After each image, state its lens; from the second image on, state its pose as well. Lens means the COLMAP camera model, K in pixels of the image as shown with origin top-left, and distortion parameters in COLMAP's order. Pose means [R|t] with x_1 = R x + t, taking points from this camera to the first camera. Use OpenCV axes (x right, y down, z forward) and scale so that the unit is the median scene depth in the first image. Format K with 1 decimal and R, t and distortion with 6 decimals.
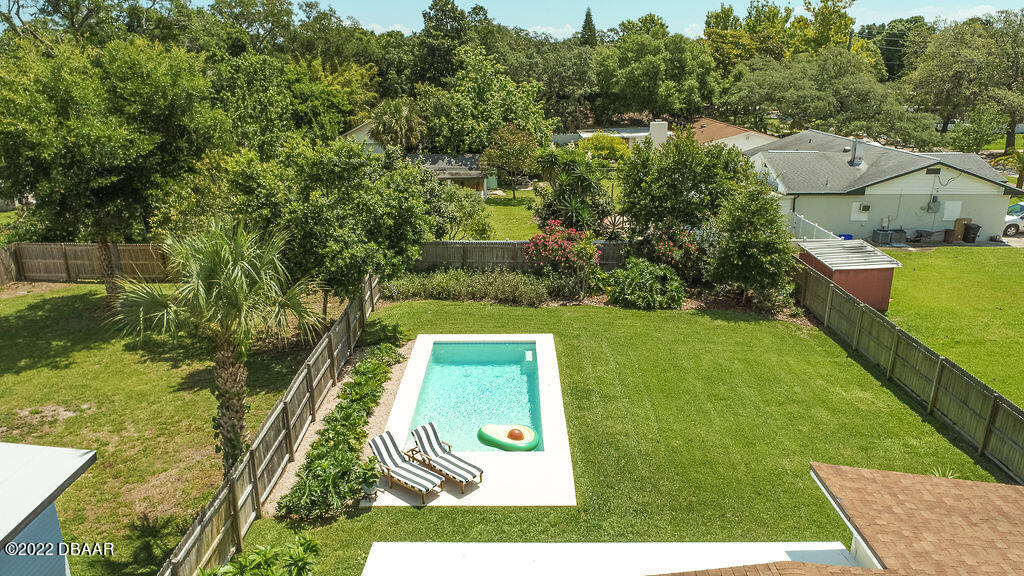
lens RADIAL K [[712.4, 0, 507.4], [0, 712.4, 286.3], [0, 0, 1]] dist [-0.009367, 0.005022]
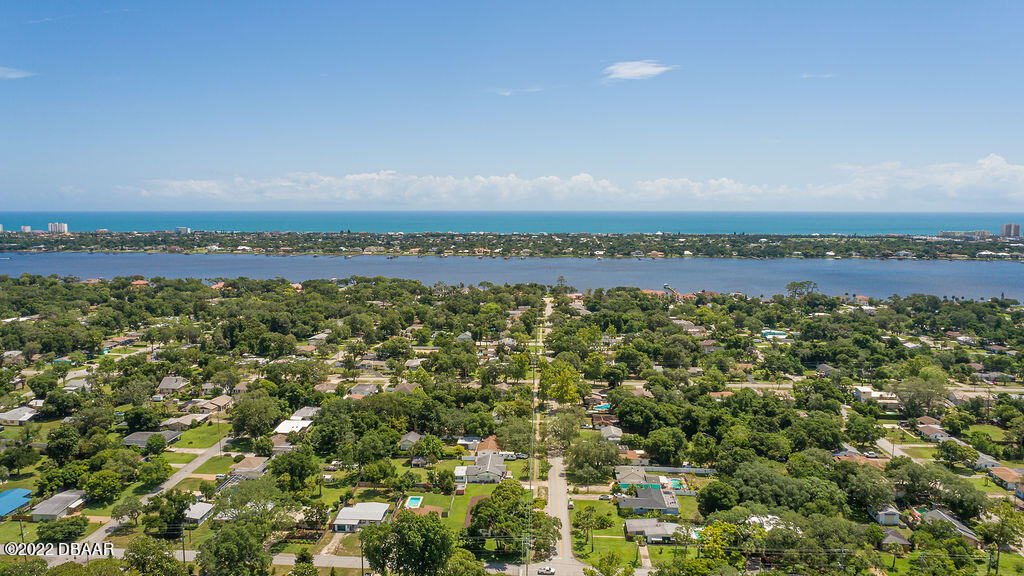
lens RADIAL K [[712.4, 0, 512.9], [0, 712.4, 287.5], [0, 0, 1]] dist [-0.009367, 0.005022]
pose [[0.998843, 0.009878, -0.047064, 1.464530], [-0.018222, 0.983439, -0.180324, -0.862859], [0.044503, 0.180972, 0.982481, -7.688002]]
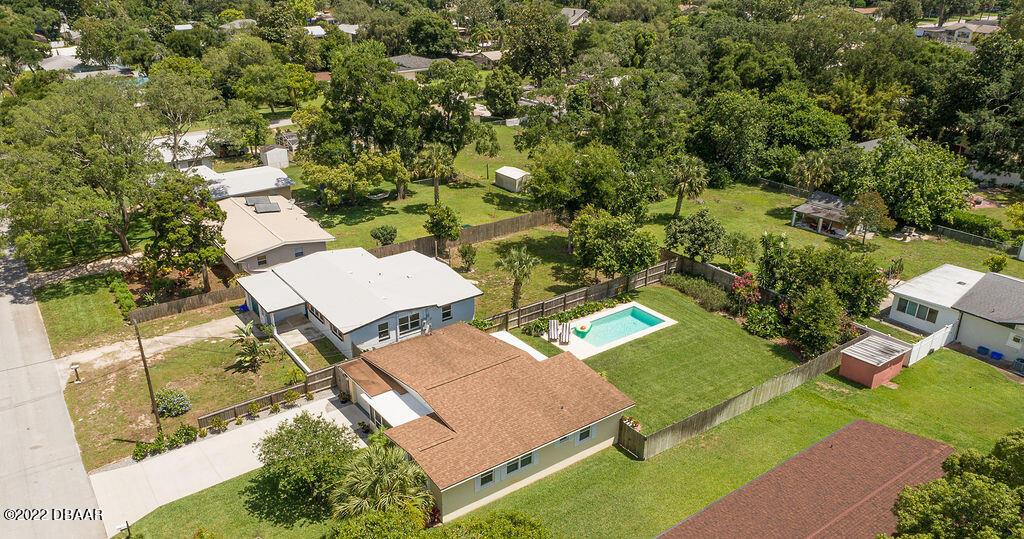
lens RADIAL K [[704.8, 0, 485.8], [0, 704.8, 352.4], [0, 0, 1]] dist [0.012825, -0.001076]
pose [[0.567796, 0.404095, -0.717157, 1.140790], [-0.238304, 0.914601, 0.326675, -0.358980], [0.787921, -0.014583, 0.615604, -0.703845]]
